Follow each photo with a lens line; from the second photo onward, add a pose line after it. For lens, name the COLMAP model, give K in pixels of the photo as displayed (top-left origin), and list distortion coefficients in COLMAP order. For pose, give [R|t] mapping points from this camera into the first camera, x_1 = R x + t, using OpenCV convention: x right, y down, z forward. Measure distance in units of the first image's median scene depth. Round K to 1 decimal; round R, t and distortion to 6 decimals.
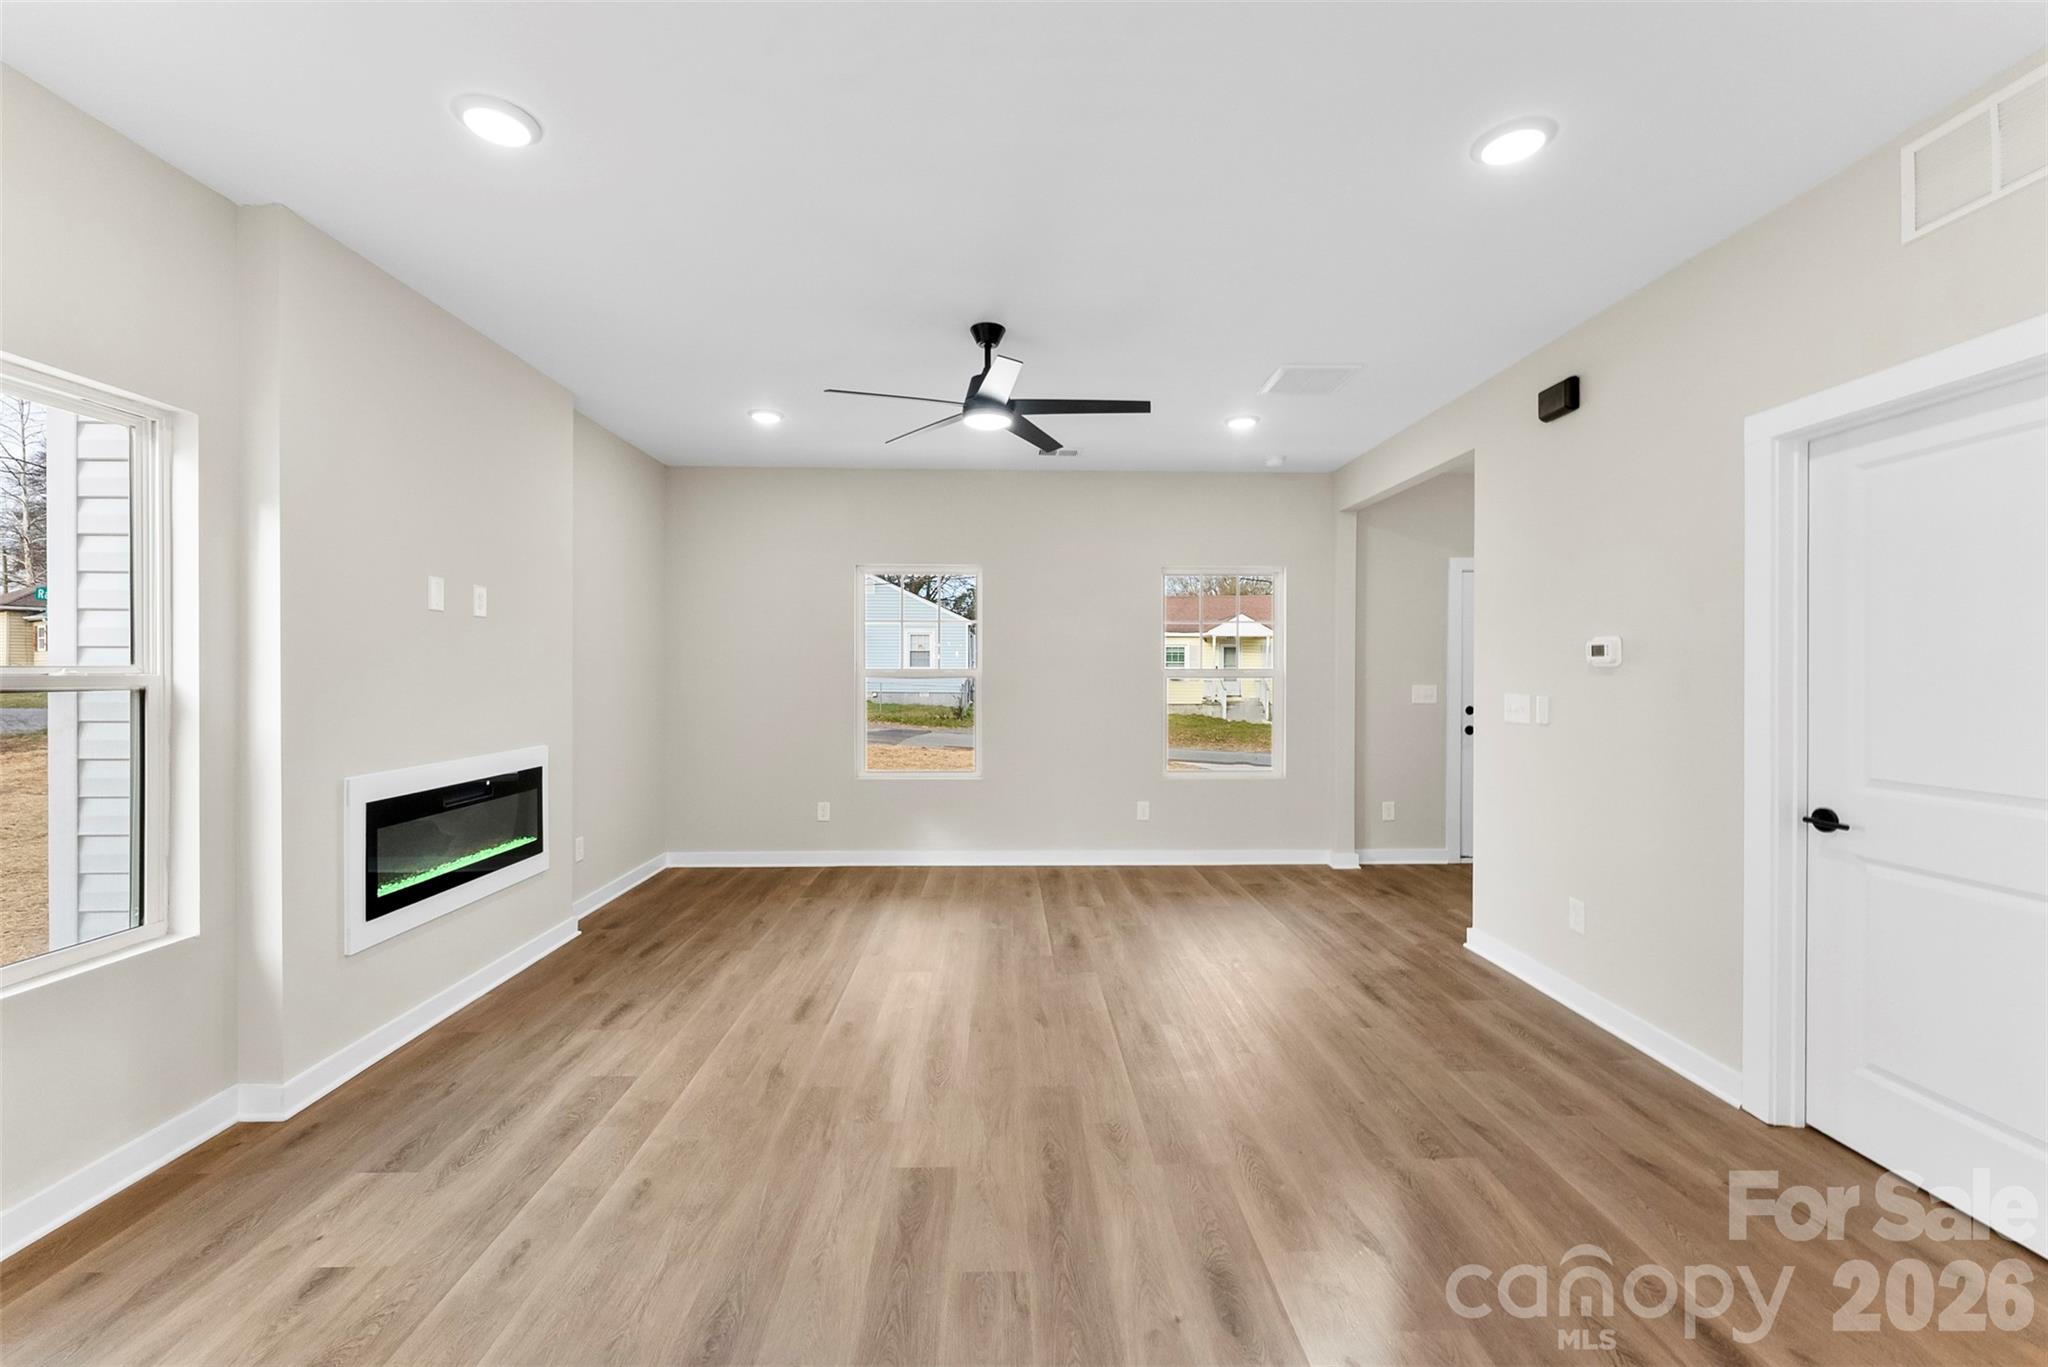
lens RADIAL K [[830.9, 0, 1033.9], [0, 830.9, 674.2], [0, 0, 1]] dist [0.002483, -0.000572]
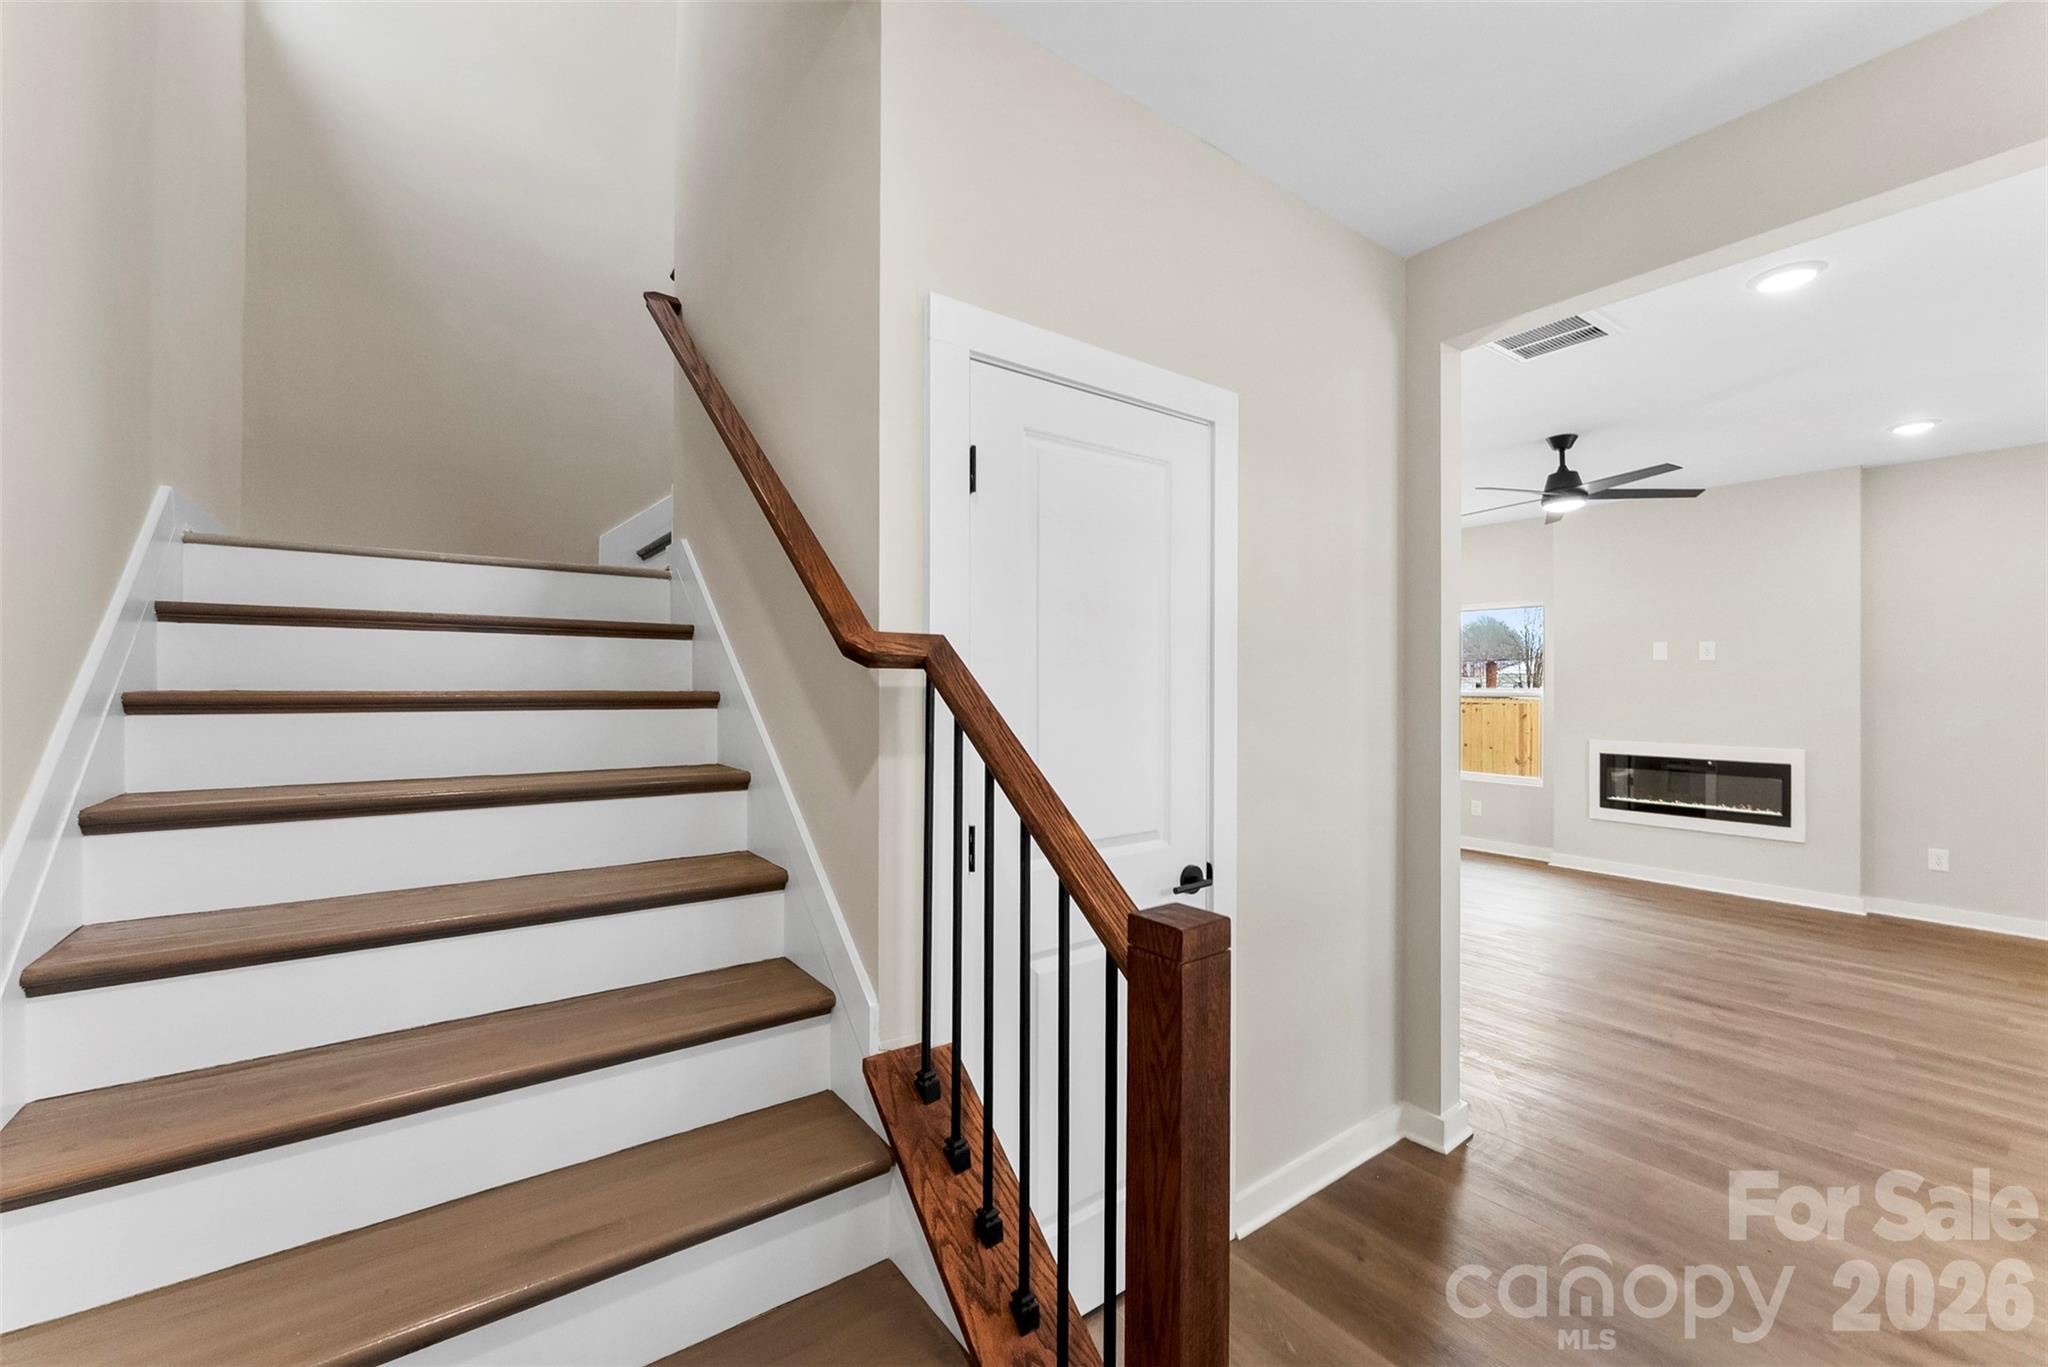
lens RADIAL K [[830.9, 0, 1020.7], [0, 830.9, 682.1], [0, 0, 1]] dist [0.002483, -0.000572]
pose [[-0.809461, -0.002498, -0.587168, 1.287196], [-0.006292, 0.999970, 0.004419, -0.023217], [0.587140, 0.007271, -0.809453, 1.415463]]
